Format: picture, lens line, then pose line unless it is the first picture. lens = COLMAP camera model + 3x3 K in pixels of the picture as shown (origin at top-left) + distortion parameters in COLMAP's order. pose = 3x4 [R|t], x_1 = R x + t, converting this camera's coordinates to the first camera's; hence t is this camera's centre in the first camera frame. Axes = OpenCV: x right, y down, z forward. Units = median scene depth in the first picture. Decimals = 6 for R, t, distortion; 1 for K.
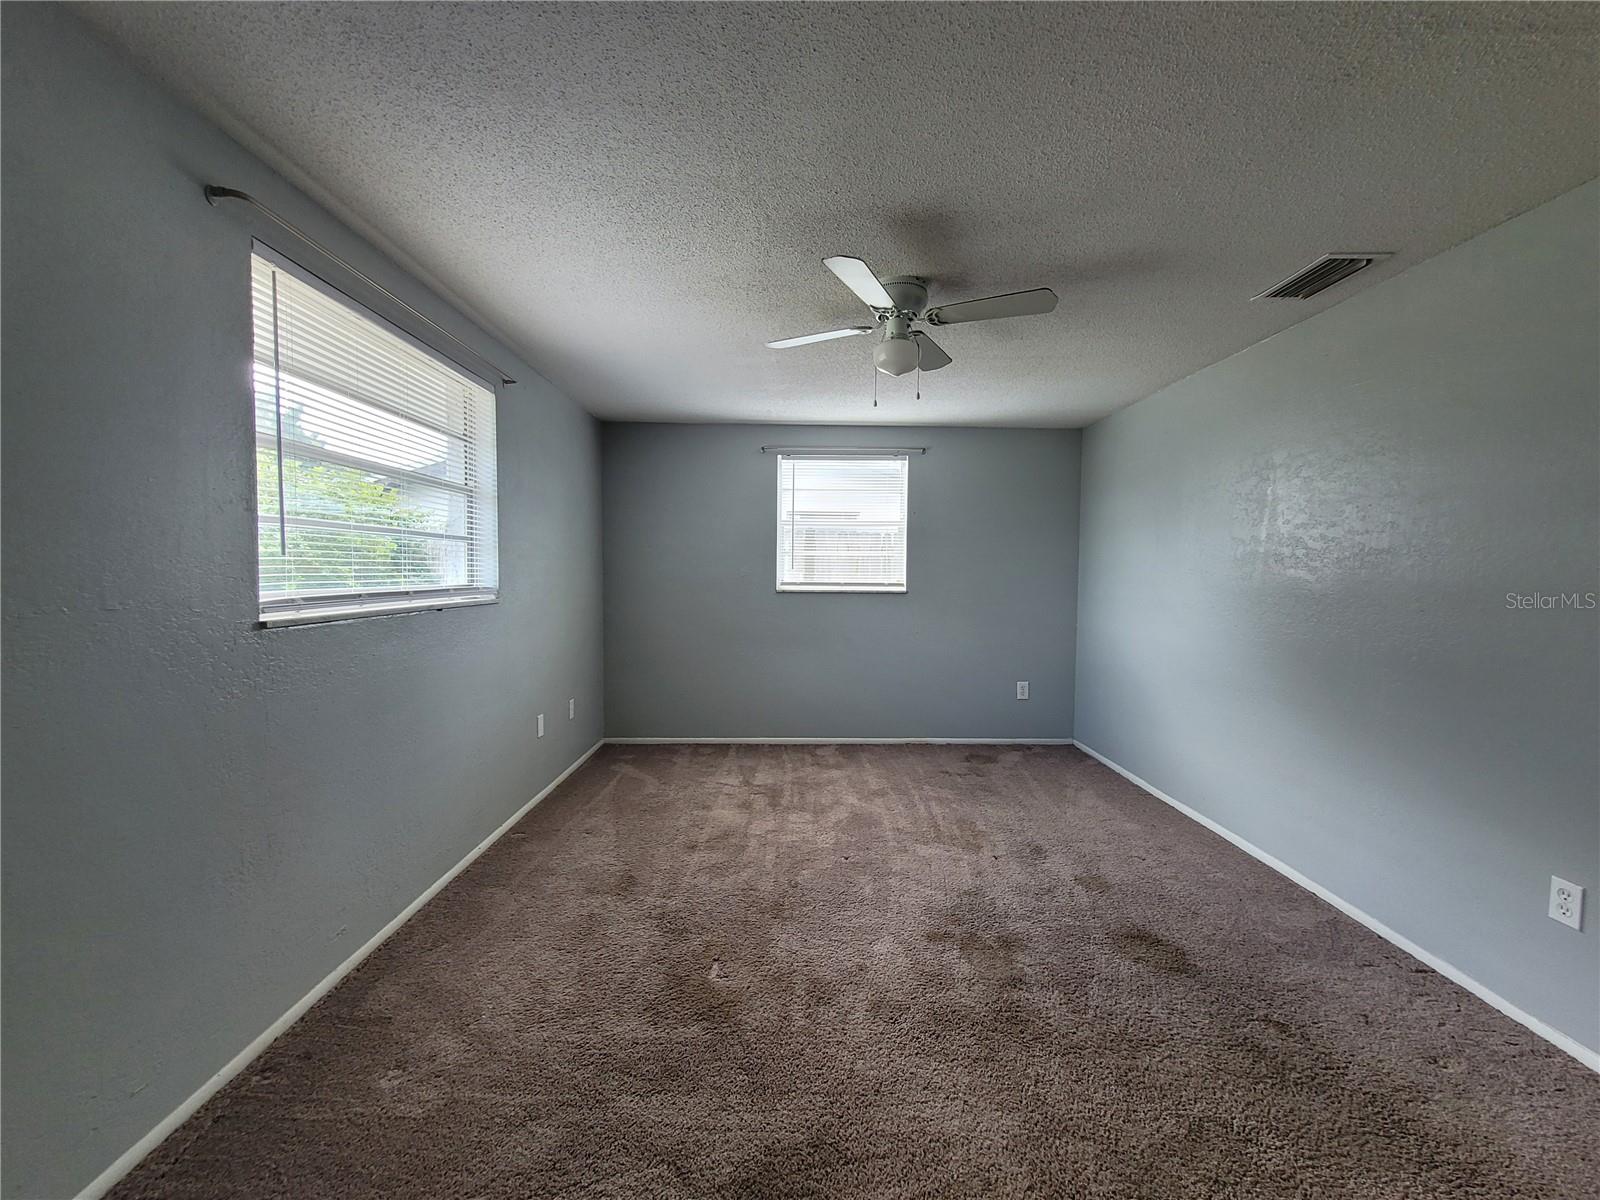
lens RADIAL K [[654.5, 0, 806.4], [0, 654.5, 600.2], [0, 0, 1]] dist [-0.002446, -0.000458]
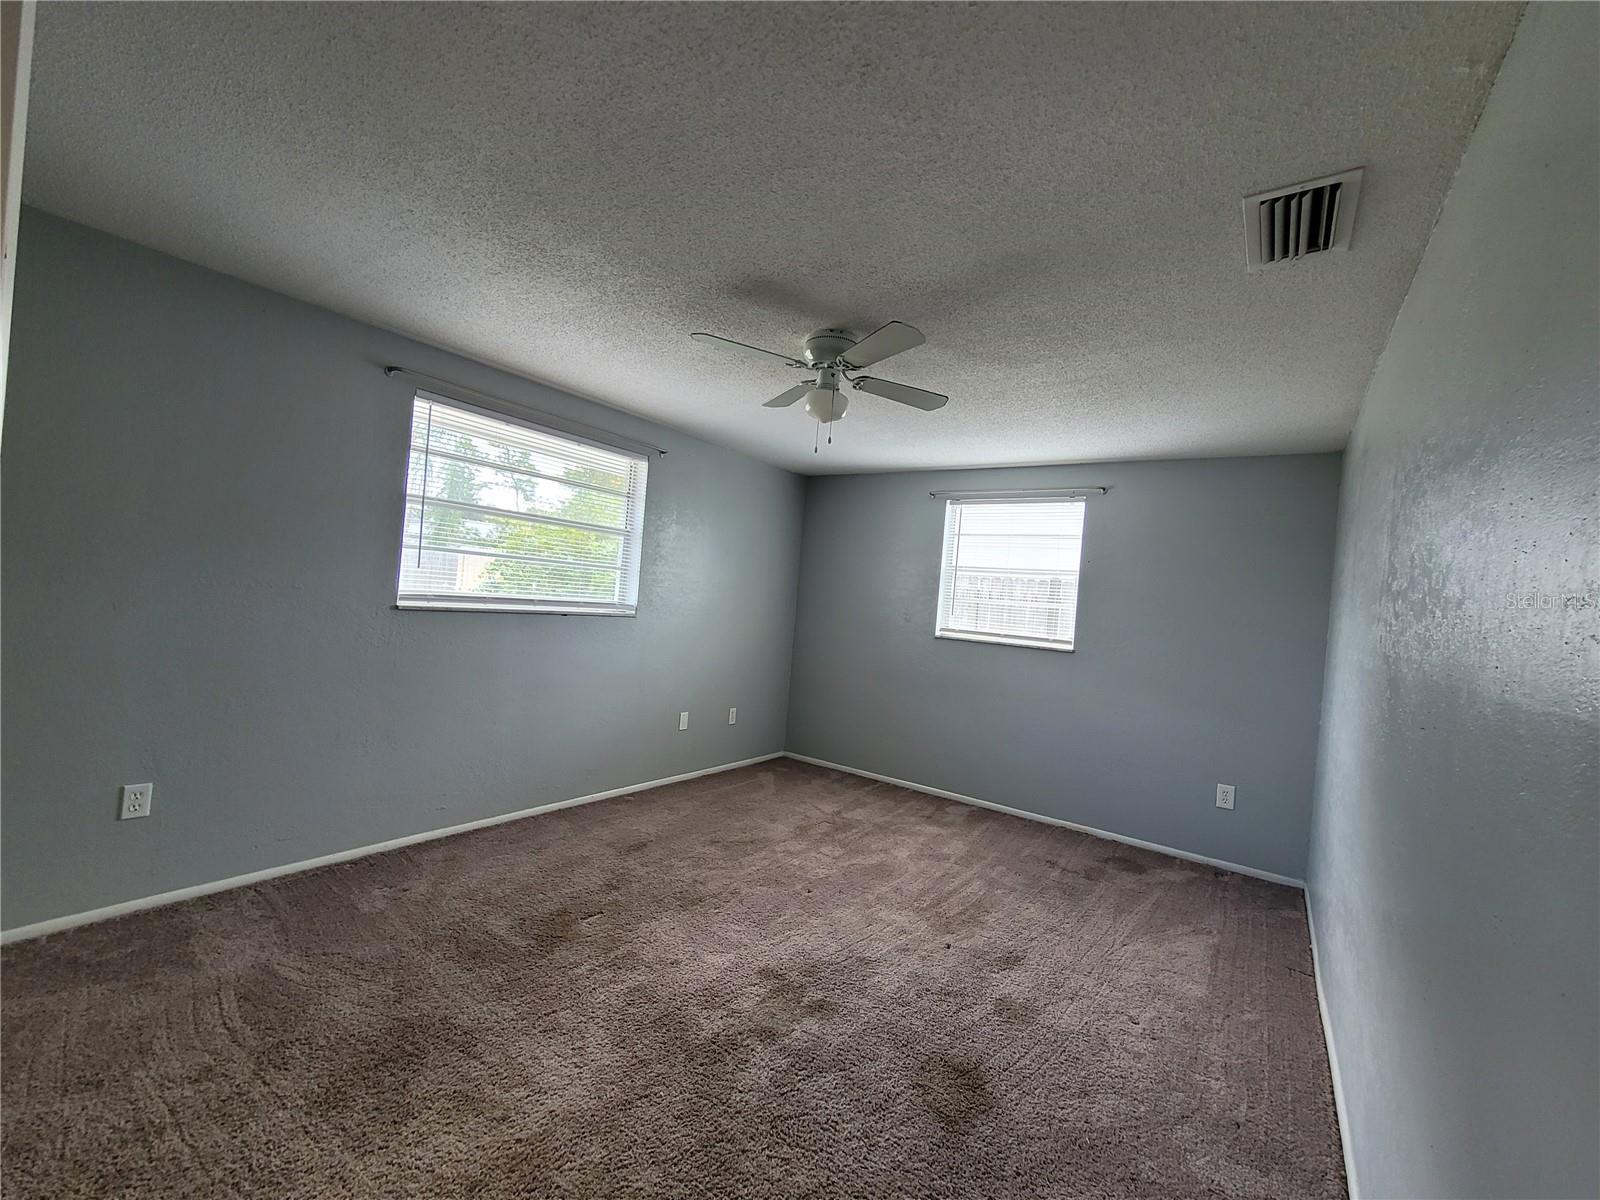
lens RADIAL K [[654.5, 0, 806.4], [0, 654.5, 600.2], [0, 0, 1]] dist [-0.002446, -0.000458]
pose [[0.805828, 0.060281, -0.589073, 0.505163], [-0.103645, 0.993806, -0.040083, -0.010898], [0.583009, 0.093355, 0.807085, 0.110496]]
